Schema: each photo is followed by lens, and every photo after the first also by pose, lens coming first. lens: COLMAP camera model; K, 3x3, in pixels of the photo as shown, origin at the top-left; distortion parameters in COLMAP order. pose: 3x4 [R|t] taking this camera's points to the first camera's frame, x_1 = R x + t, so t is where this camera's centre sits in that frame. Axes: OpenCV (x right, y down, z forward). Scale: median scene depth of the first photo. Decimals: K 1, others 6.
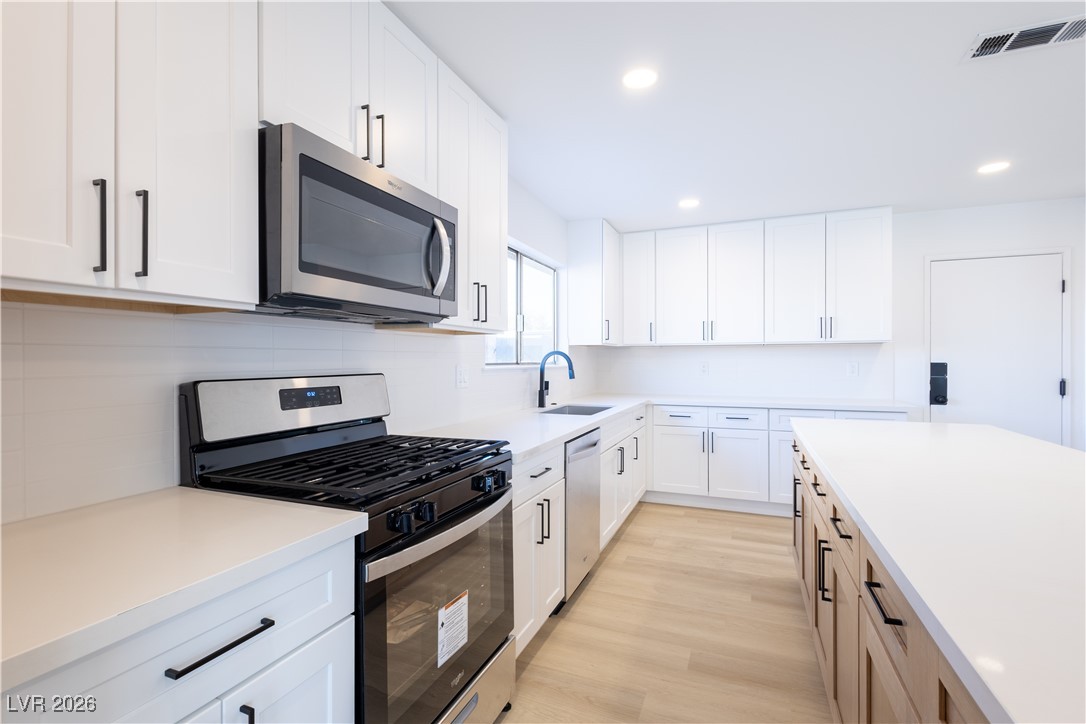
lens RADIAL K [[498.9, 0, 543.0], [0, 498.9, 362.0], [0, 0, 1]] dist [0.005190, 0.000777]
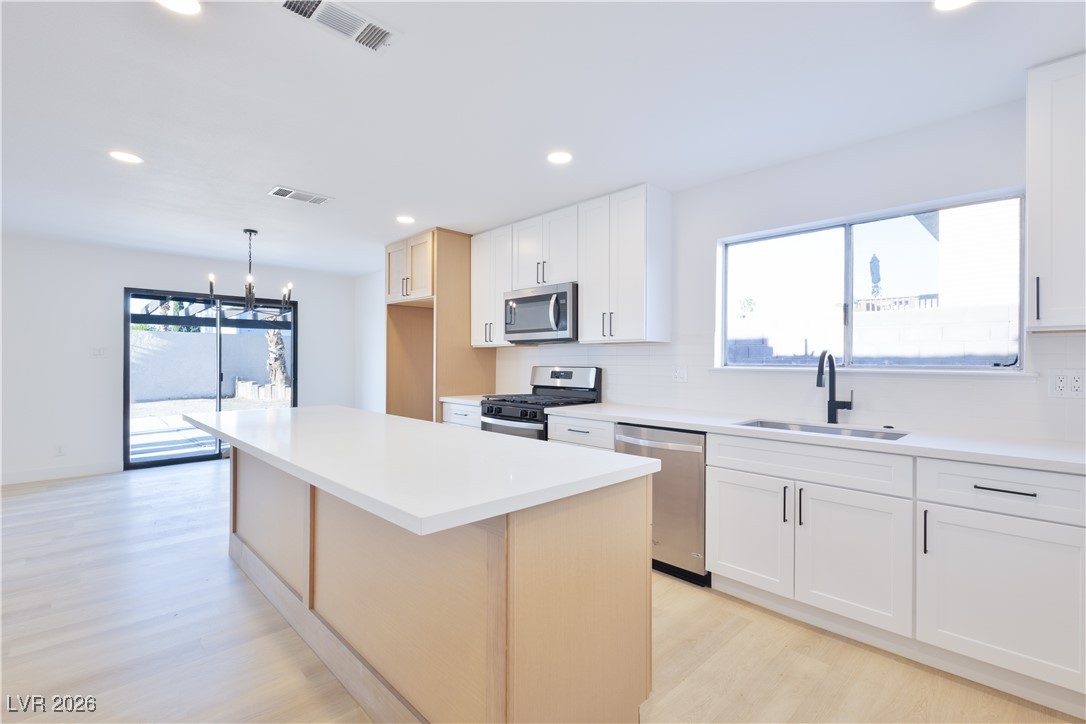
lens RADIAL K [[498.9, 0, 543.0], [0, 498.9, 362.0], [0, 0, 1]] dist [0.005190, 0.000777]
pose [[-0.401998, 0.003548, -0.915634, 0.885258], [-0.006030, 0.999961, 0.006523, -0.004947], [0.915621, 0.008143, -0.401961, 0.907732]]
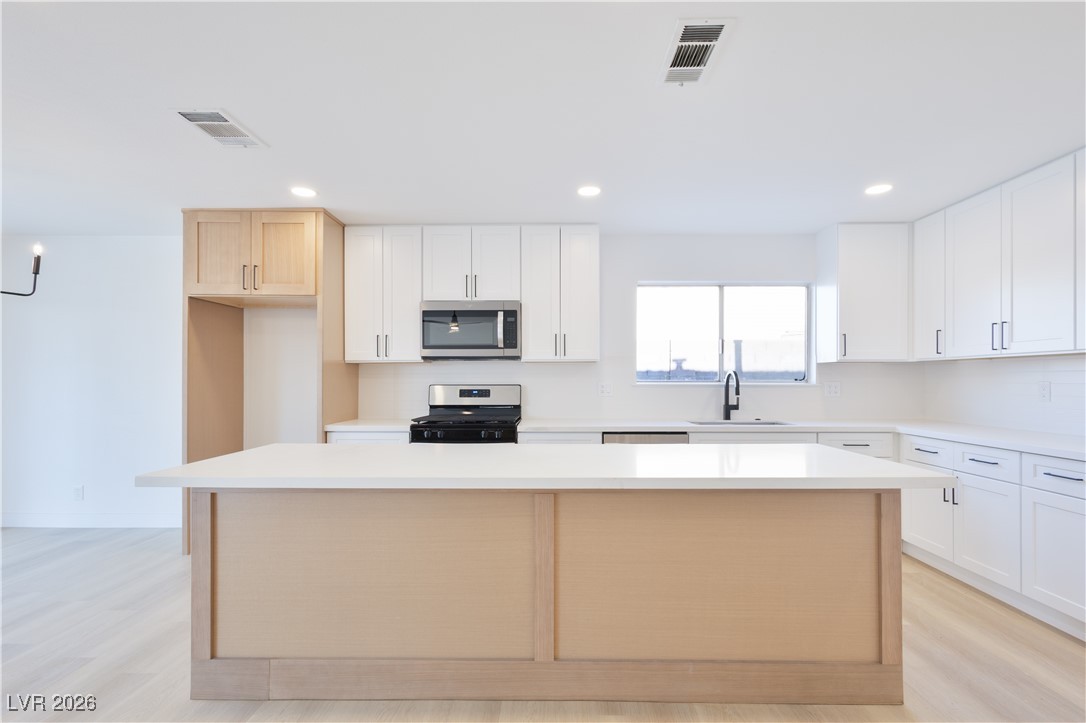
lens RADIAL K [[524.0, 0, 546.0], [0, 524.0, 380.2], [0, 0, 1]] dist [0.005949, -0.000143]
pose [[0.368547, 0.005213, -0.929595, 0.962959], [-0.003607, 0.999985, 0.004178, -0.002425], [0.929602, 0.001813, 0.368560, 0.178890]]
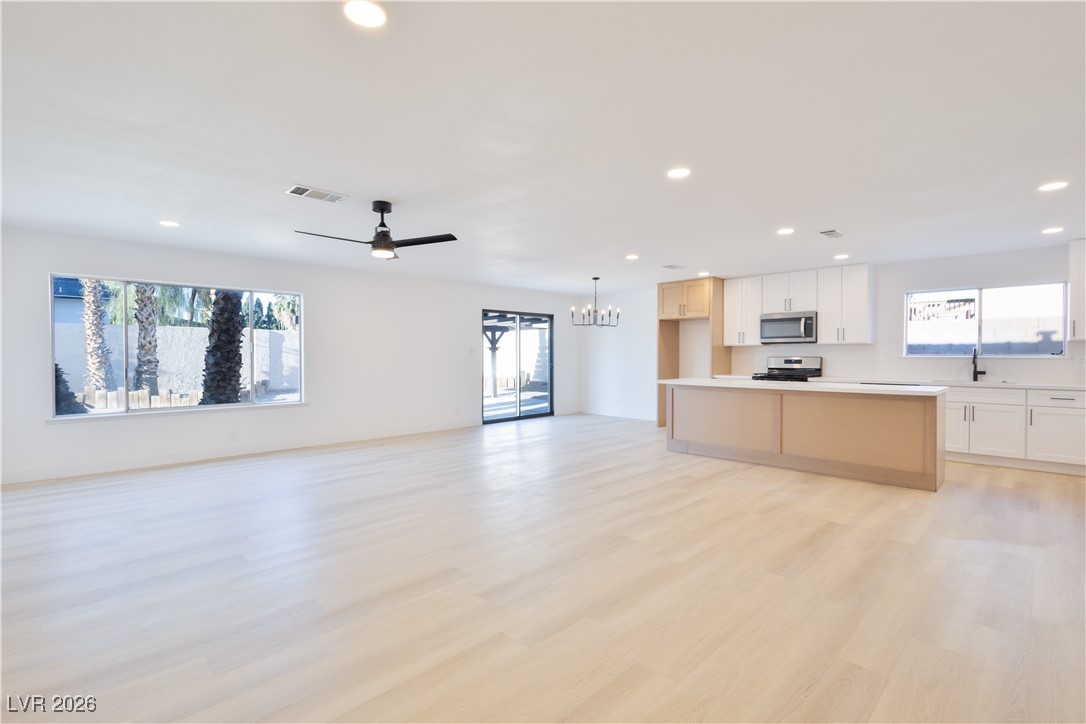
lens RADIAL K [[498.9, 0, 543.0], [0, 498.9, 362.0], [0, 0, 1]] dist [0.005190, 0.000777]
pose [[-0.393015, 0.018413, -0.919348, 2.131844], [0.000308, 0.999802, 0.019892, -0.007285], [0.919532, 0.007535, -0.392943, 0.329051]]
